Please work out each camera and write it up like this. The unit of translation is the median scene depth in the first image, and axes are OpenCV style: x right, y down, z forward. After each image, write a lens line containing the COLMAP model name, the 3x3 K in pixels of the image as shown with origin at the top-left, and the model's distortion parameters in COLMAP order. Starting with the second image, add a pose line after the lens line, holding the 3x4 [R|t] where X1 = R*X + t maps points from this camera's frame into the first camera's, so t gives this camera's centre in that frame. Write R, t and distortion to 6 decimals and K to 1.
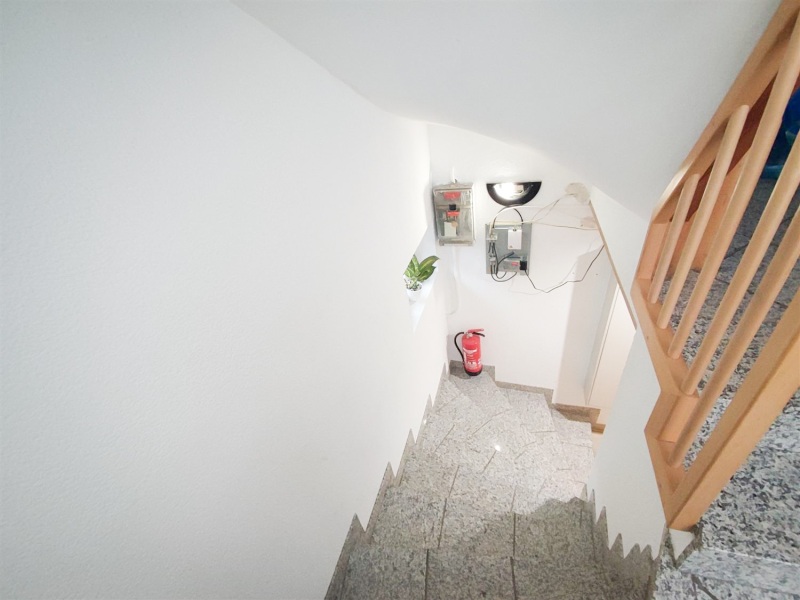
lens RADIAL K [[359.5, 0, 399.3], [0, 359.5, 291.3], [0, 0, 1]] dist [0.009634, -0.008509]
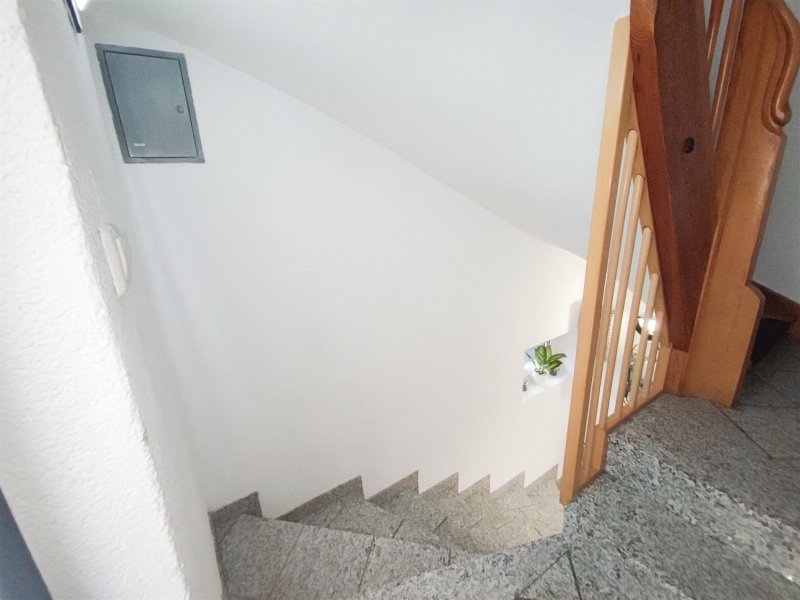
lens RADIAL K [[359.5, 0, 399.3], [0, 359.5, 291.3], [0, 0, 1]] dist [0.009634, -0.008509]
pose [[0.776674, 0.285726, -0.561372, 0.387223], [-0.425480, 0.895132, -0.133060, 0.156722], [0.464483, 0.342197, 0.816796, -0.445994]]
